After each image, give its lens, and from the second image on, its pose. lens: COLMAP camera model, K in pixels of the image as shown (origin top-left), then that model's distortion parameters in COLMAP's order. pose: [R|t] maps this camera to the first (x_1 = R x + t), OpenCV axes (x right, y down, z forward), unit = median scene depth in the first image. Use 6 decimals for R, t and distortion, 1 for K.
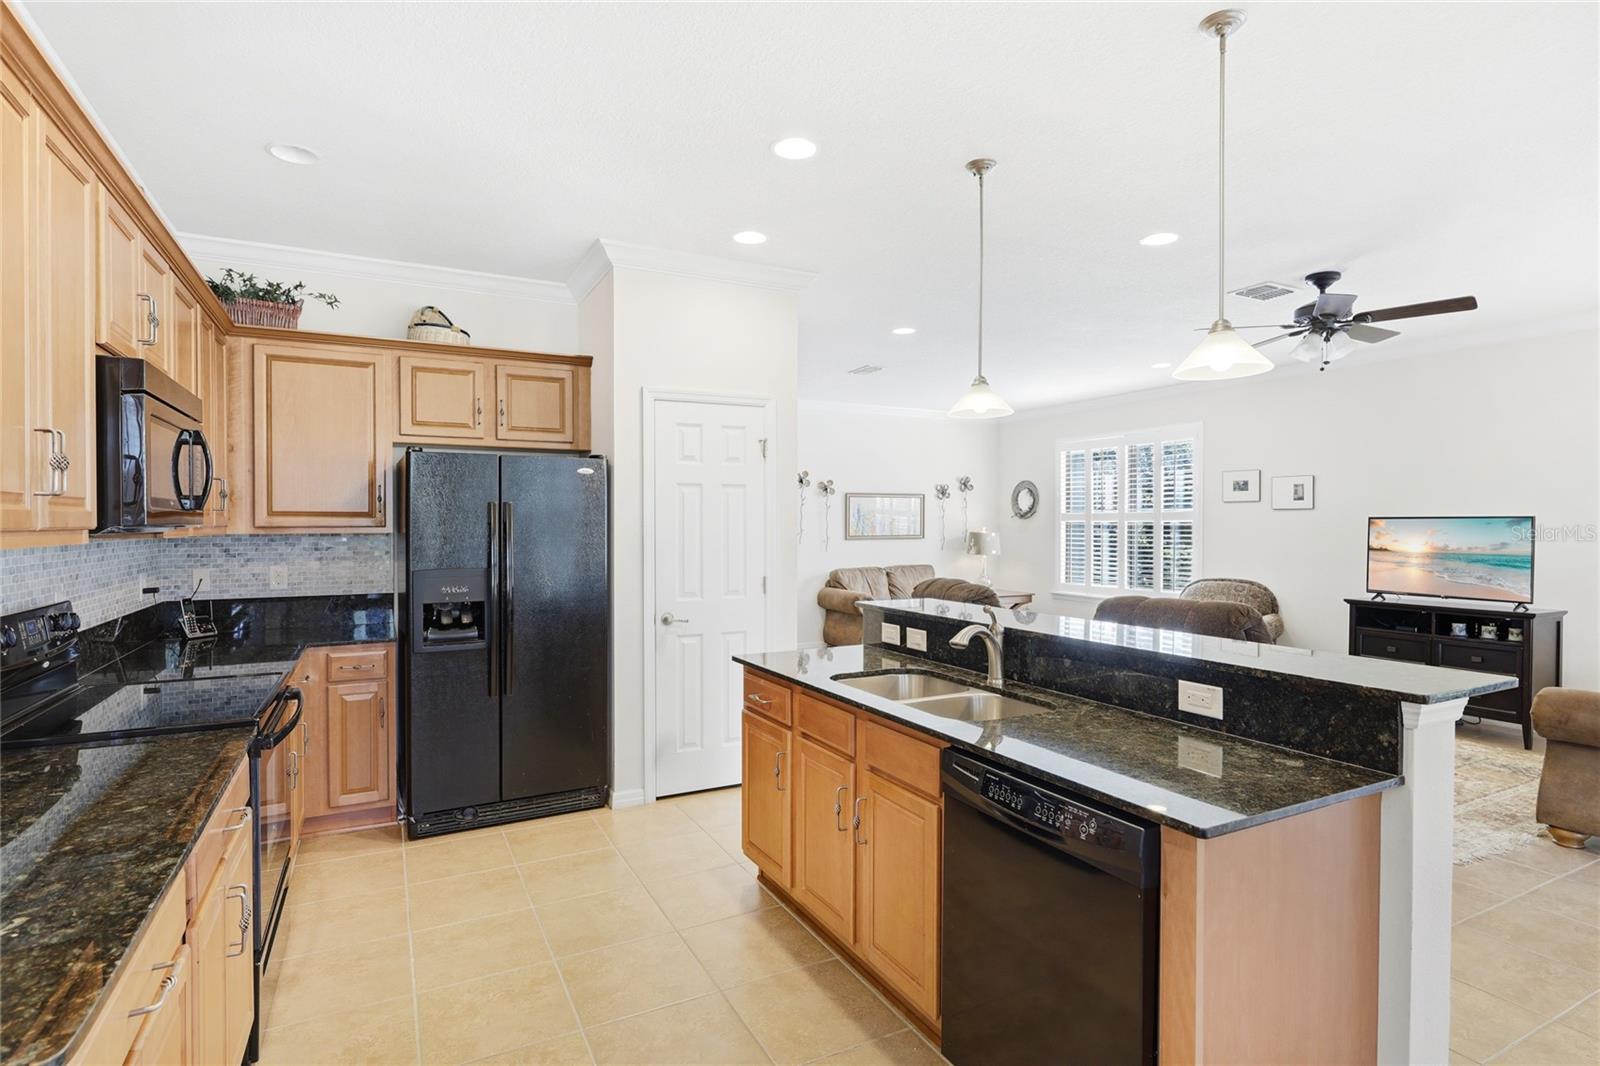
lens RADIAL K [[810.9, 0, 798.1], [0, 810.9, 537.8], [0, 0, 1]] dist [0.002577, 0.001330]
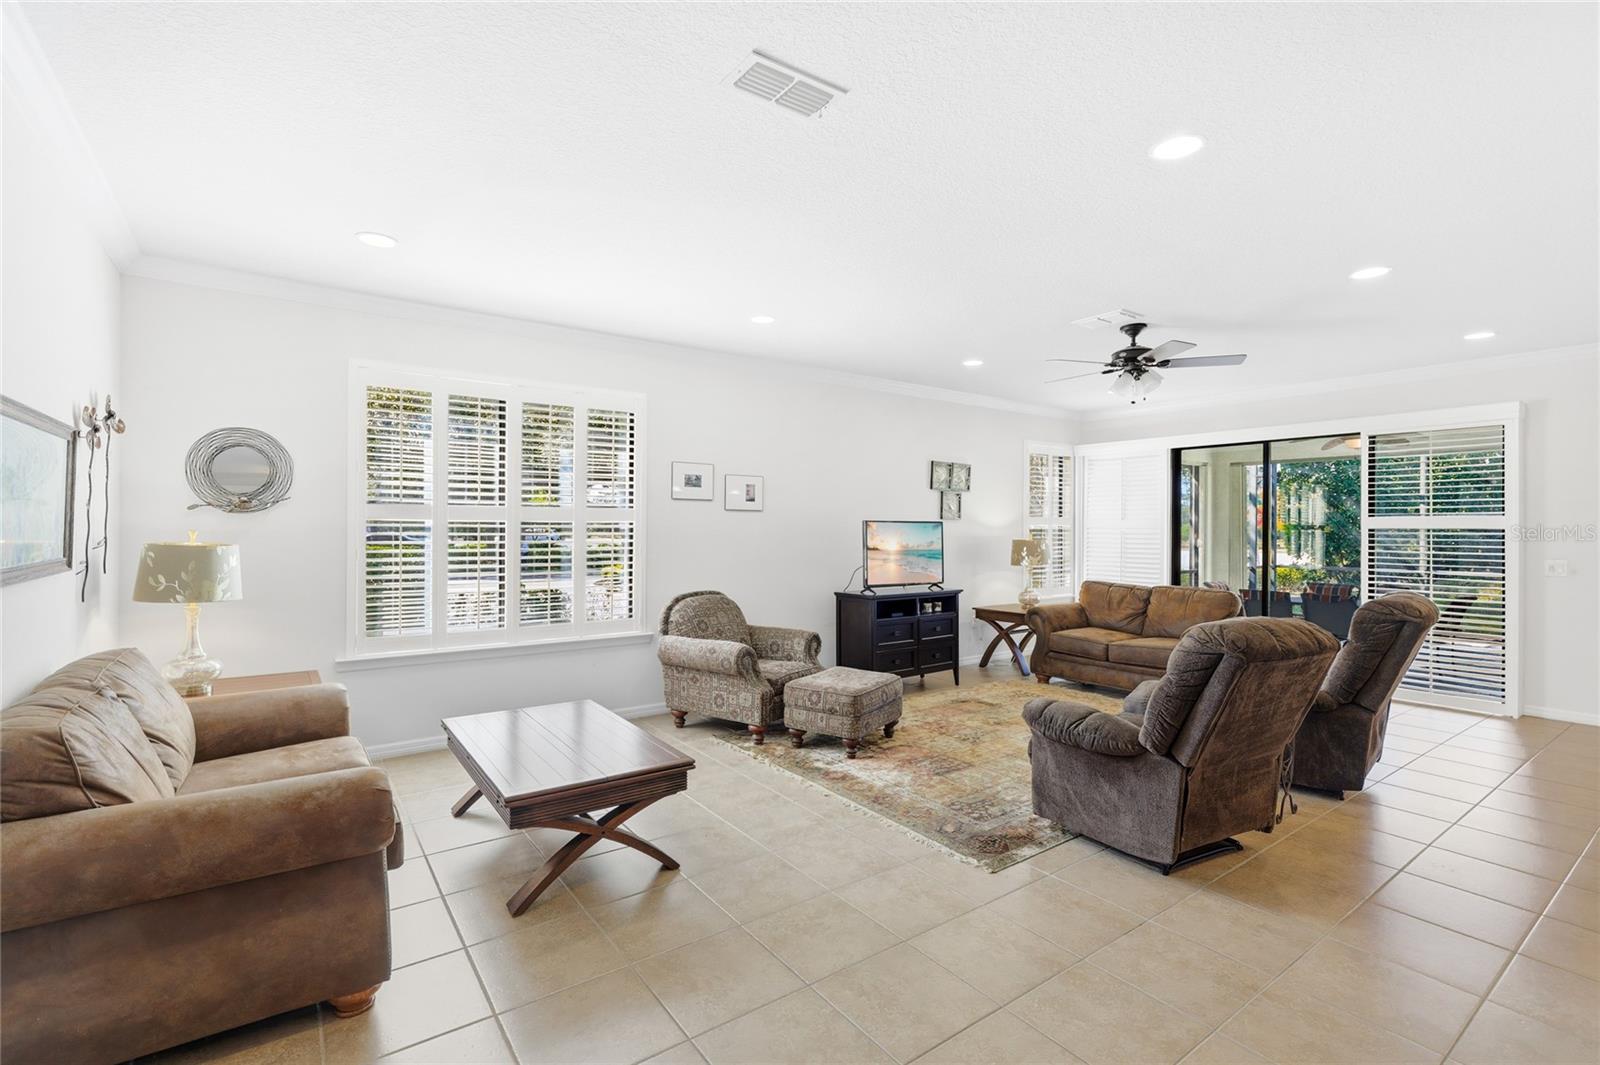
lens RADIAL K [[717.8, 0, 807.0], [0, 717.8, 524.0], [0, 0, 1]] dist [-0.003957, -0.000602]
pose [[-0.142823, 0.002545, 0.989745, -0.302818], [0.010474, 0.999945, -0.001060, -0.023569], [-0.989693, 0.010215, -0.142842, 1.398984]]
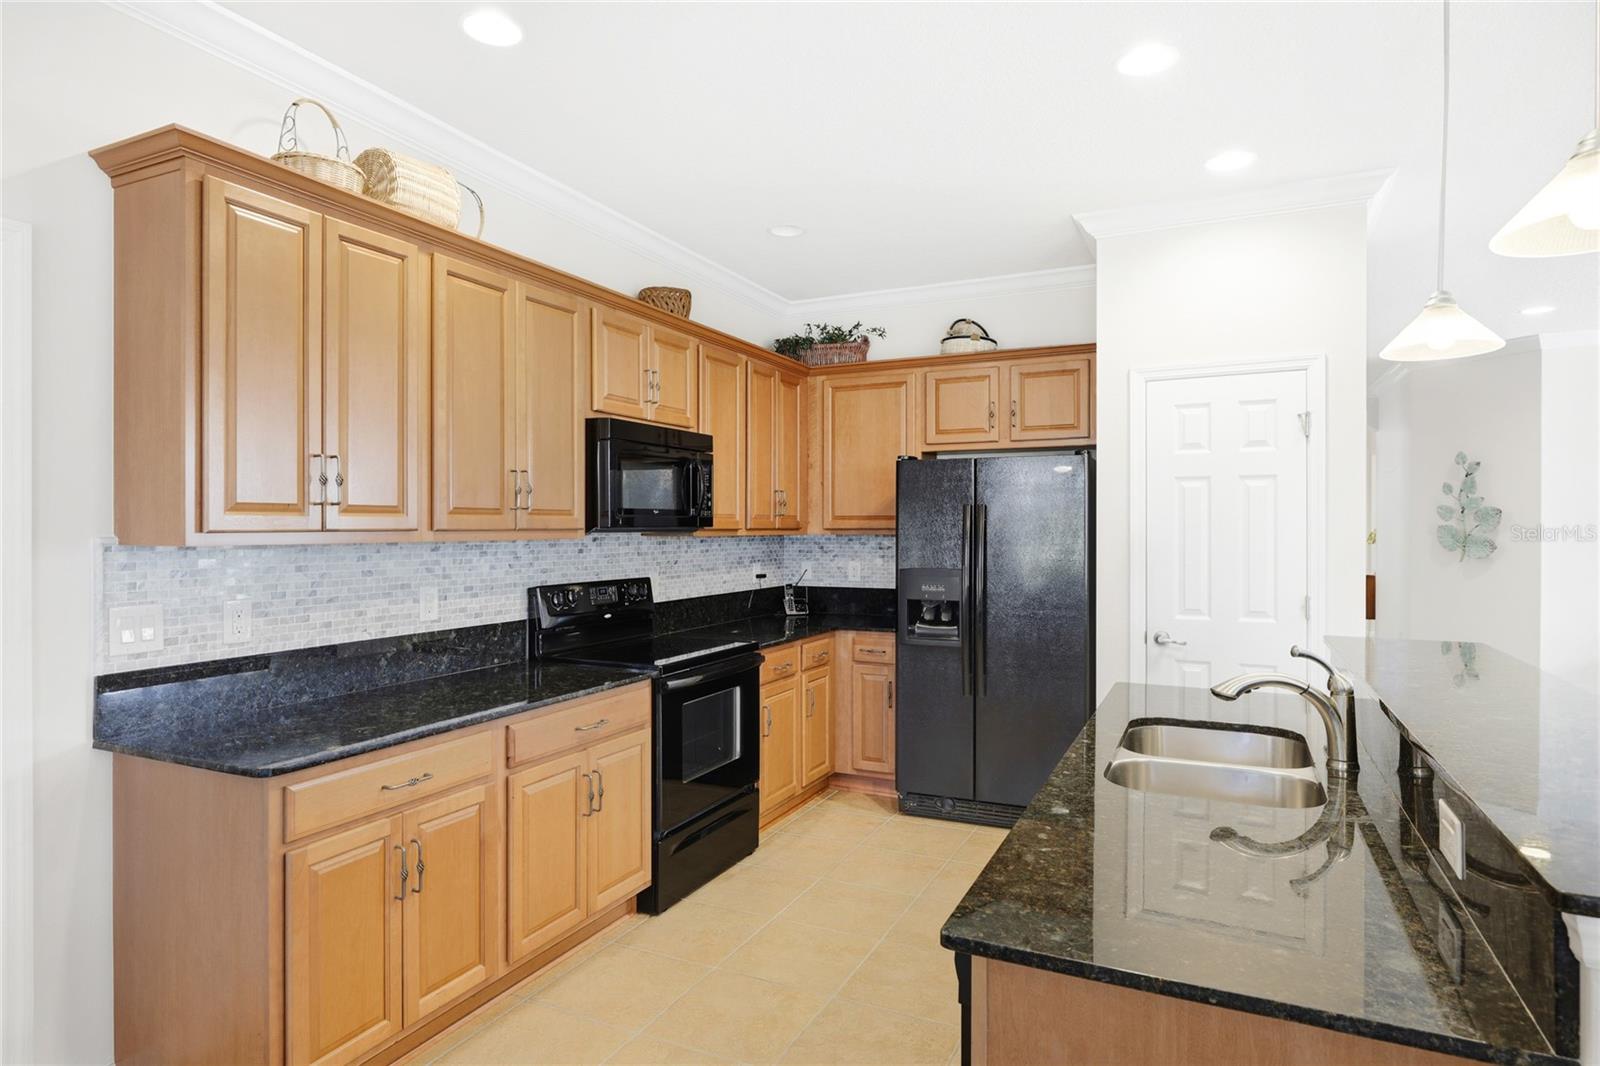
lens RADIAL K [[897.4, 0, 796.4], [0, 897.4, 540.0], [0, 0, 1]] dist [0.001832, 0.000514]
pose [[0.605712, 0.010758, -0.795611, 0.280287], [-0.013186, 0.999907, 0.003482, -0.000453], [0.795575, 0.008382, 0.605798, 0.103798]]
